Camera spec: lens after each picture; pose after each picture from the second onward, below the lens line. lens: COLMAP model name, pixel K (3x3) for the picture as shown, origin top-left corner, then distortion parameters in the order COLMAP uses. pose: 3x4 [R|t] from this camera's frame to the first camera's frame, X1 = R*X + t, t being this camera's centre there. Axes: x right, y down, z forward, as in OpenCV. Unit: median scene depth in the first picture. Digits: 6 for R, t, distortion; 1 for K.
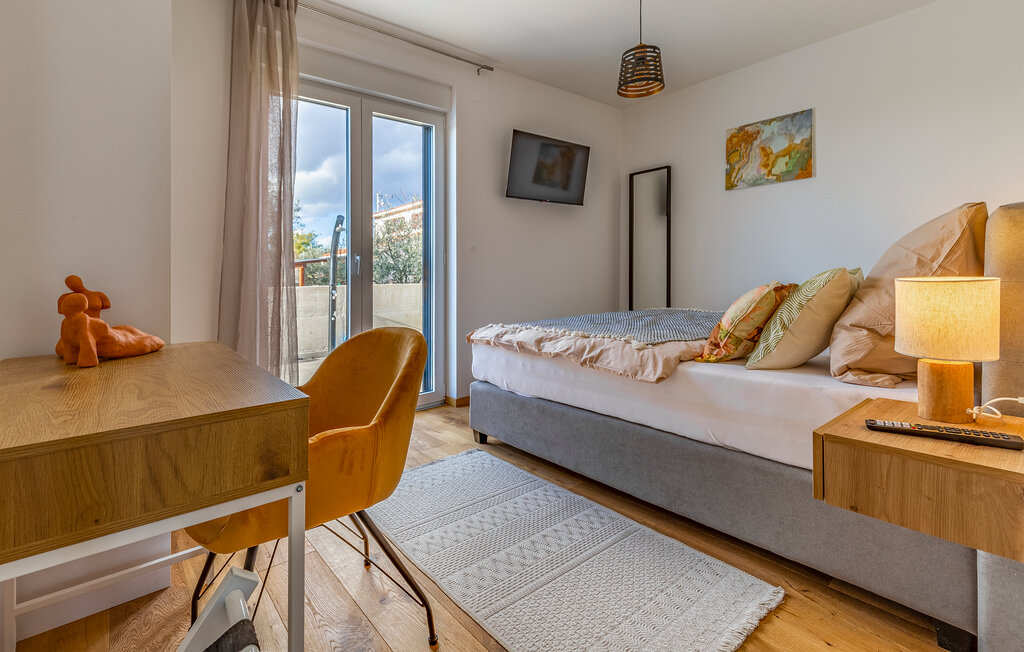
lens RADIAL K [[472.4, 0, 431.8], [0, 472.4, 282.9], [0, 0, 1]] dist [0.000489, -0.000624]
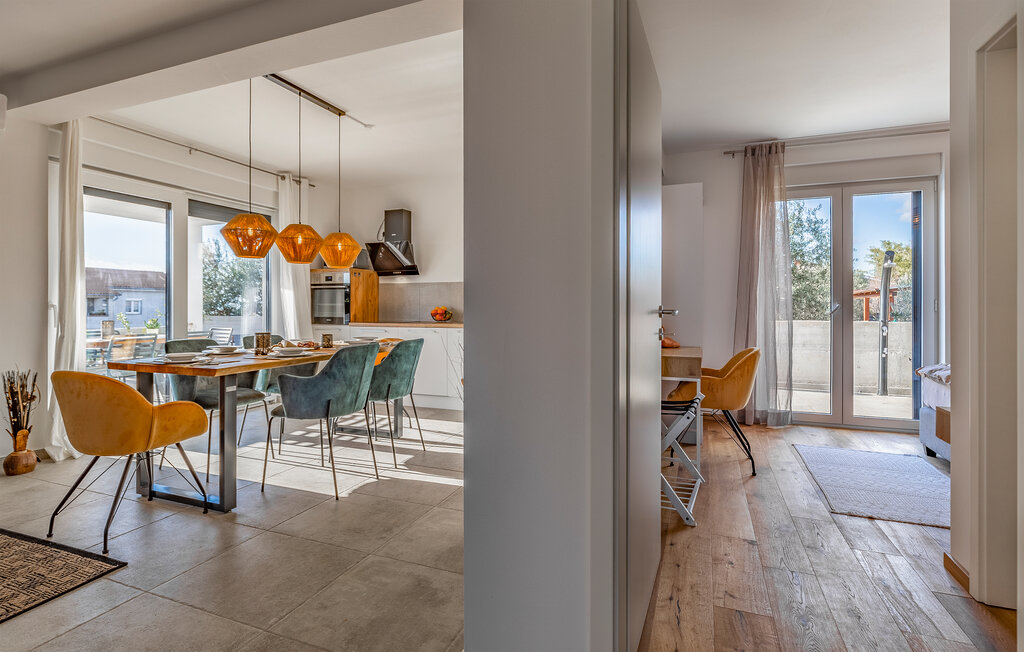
lens RADIAL K [[528.8, 0, 492.2], [0, 528.8, 310.2], [0, 0, 1]] dist [0.000569, -0.001384]
pose [[0.566057, 0.001871, -0.824364, 0.475128], [-0.000189, 0.999998, 0.002140, -0.042066], [0.824366, -0.001055, 0.566056, -0.599460]]
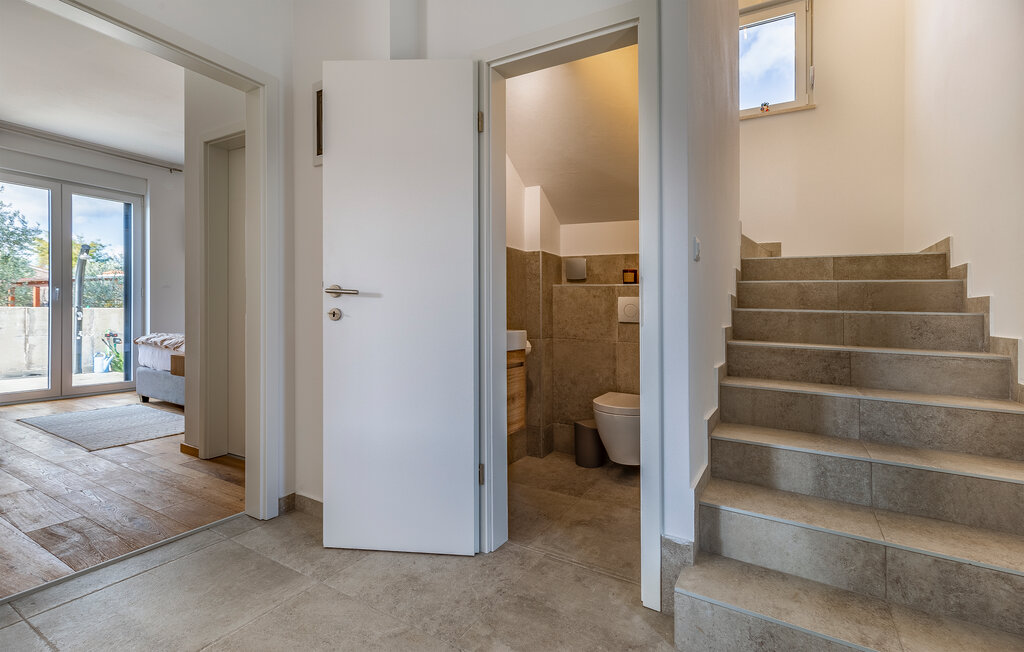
lens RADIAL K [[472.4, 0, 520.5], [0, 472.4, 320.7], [0, 0, 1]] dist [0.000489, -0.000624]
pose [[0.893091, 0.007901, 0.449806, 0.432718], [-0.020257, 0.999538, 0.022664, -0.020194], [-0.449419, -0.029352, 0.892839, -0.902057]]
